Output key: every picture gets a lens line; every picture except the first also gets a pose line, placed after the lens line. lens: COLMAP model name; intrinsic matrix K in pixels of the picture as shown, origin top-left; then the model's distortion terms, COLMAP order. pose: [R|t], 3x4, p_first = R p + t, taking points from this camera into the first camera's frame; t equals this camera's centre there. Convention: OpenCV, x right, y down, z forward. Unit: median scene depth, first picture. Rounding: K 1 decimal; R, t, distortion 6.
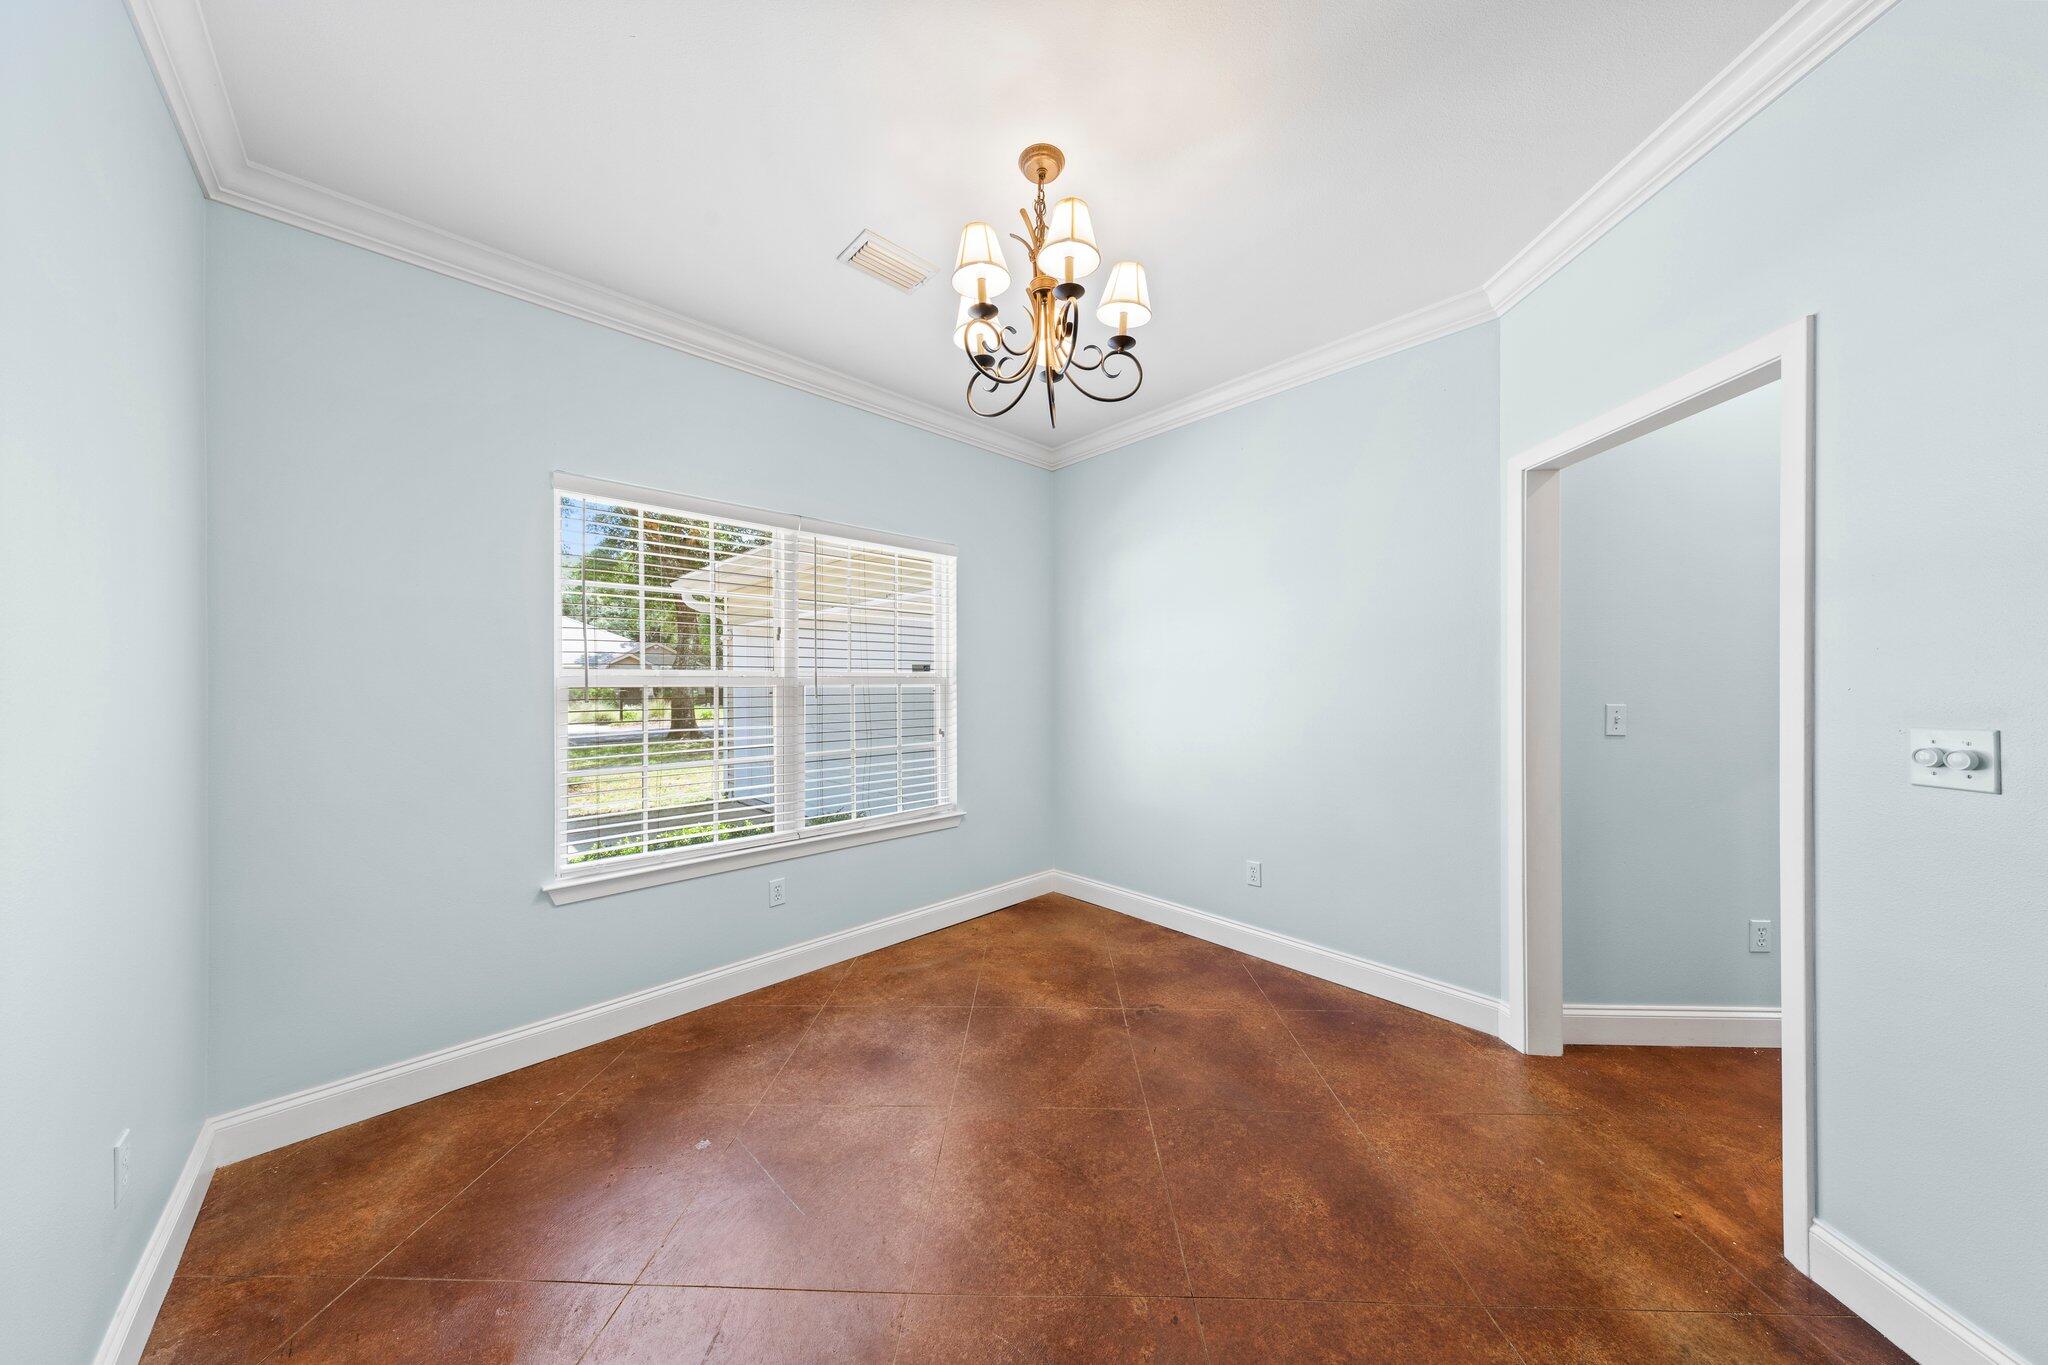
lens RADIAL K [[637.0, 0, 1024.0], [0, 637.0, 682.5], [0, 0, 1]] dist [0.008903, -0.002549]
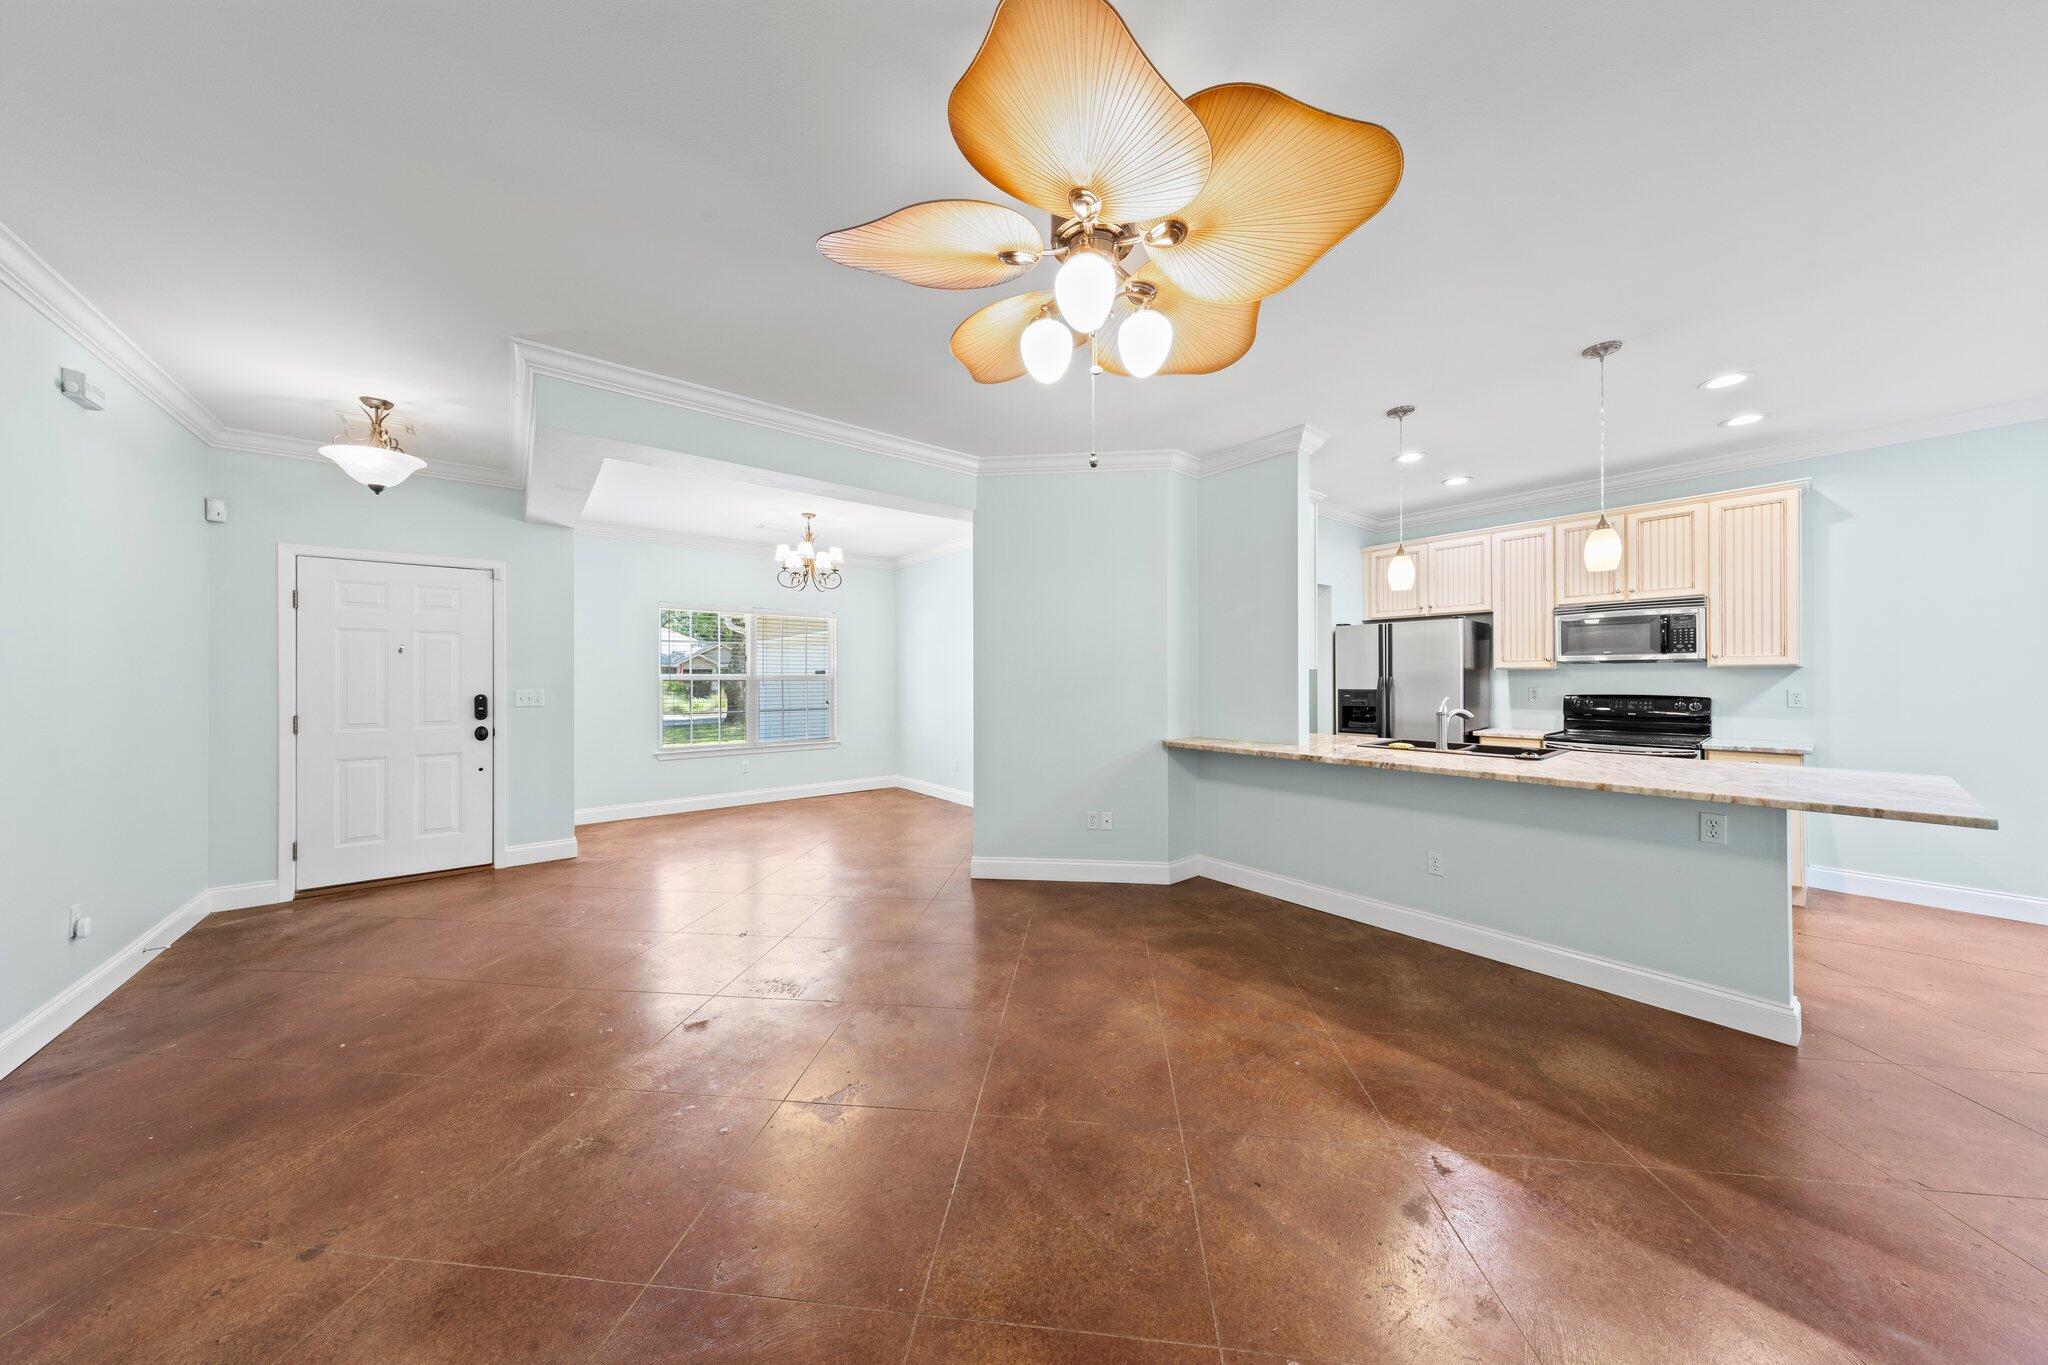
lens RADIAL K [[647.5, 0, 1019.9], [0, 647.5, 677.9], [0, 0, 1]] dist [0.012857, -0.002749]
pose [[0.995427, 0.001054, -0.095522, 0.836444], [-0.001265, 0.999997, -0.002148, -0.000644], [0.095520, 0.002259, 0.995425, -1.267808]]
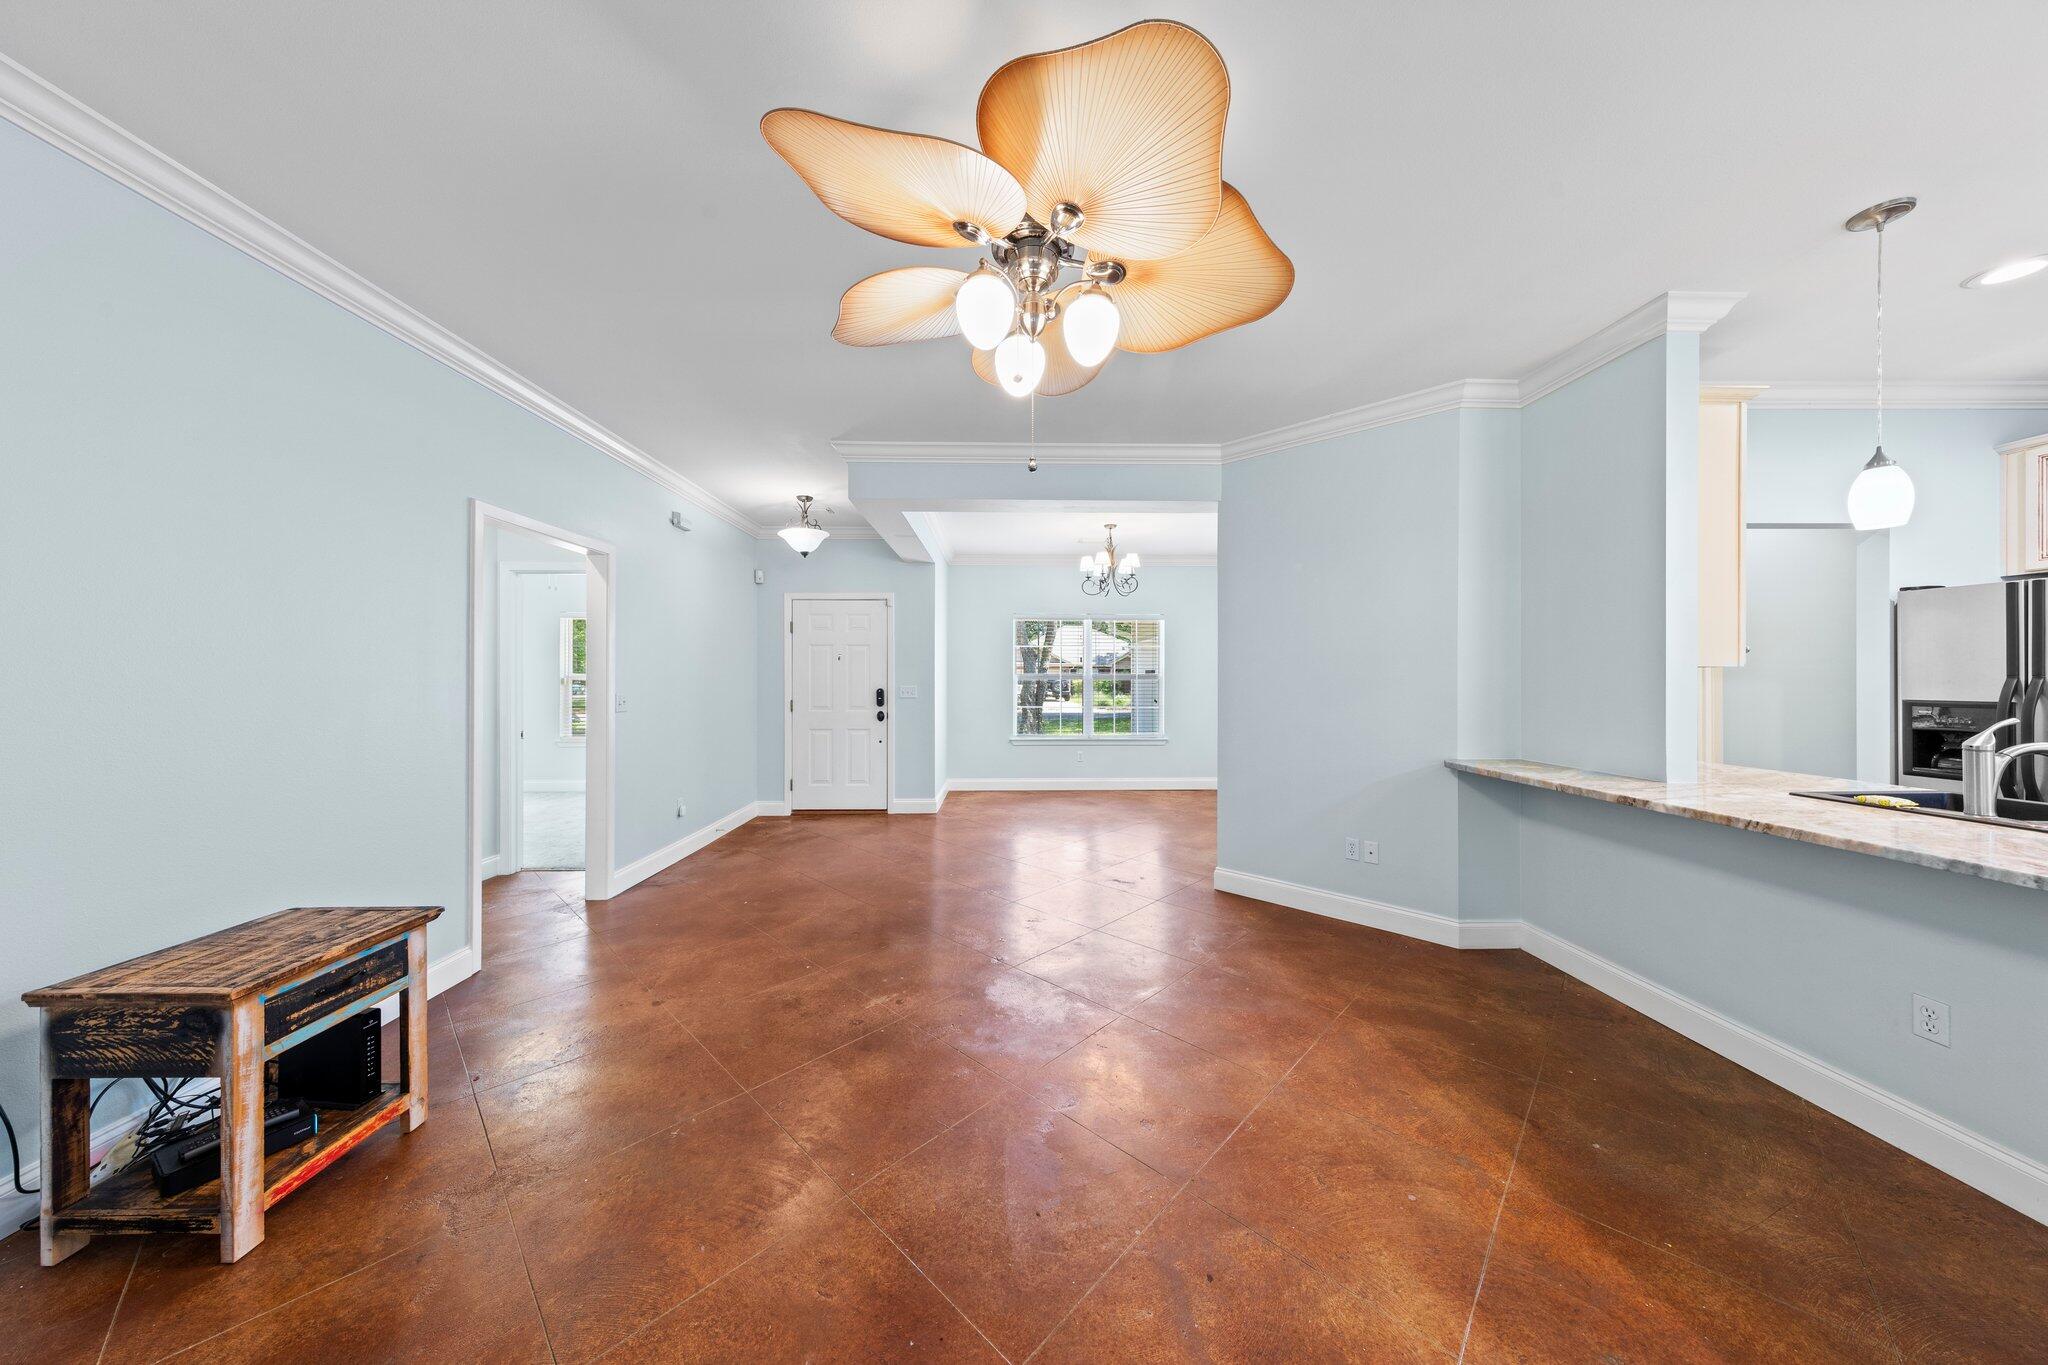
lens RADIAL K [[647.5, 0, 1019.9], [0, 647.5, 677.9], [0, 0, 1]] dist [0.012857, -0.002749]
pose [[0.735153, 0.004699, -0.677885, 1.223985], [-0.004758, 0.999987, 0.001772, -0.004586], [0.677885, 0.001923, 0.735165, -1.127288]]
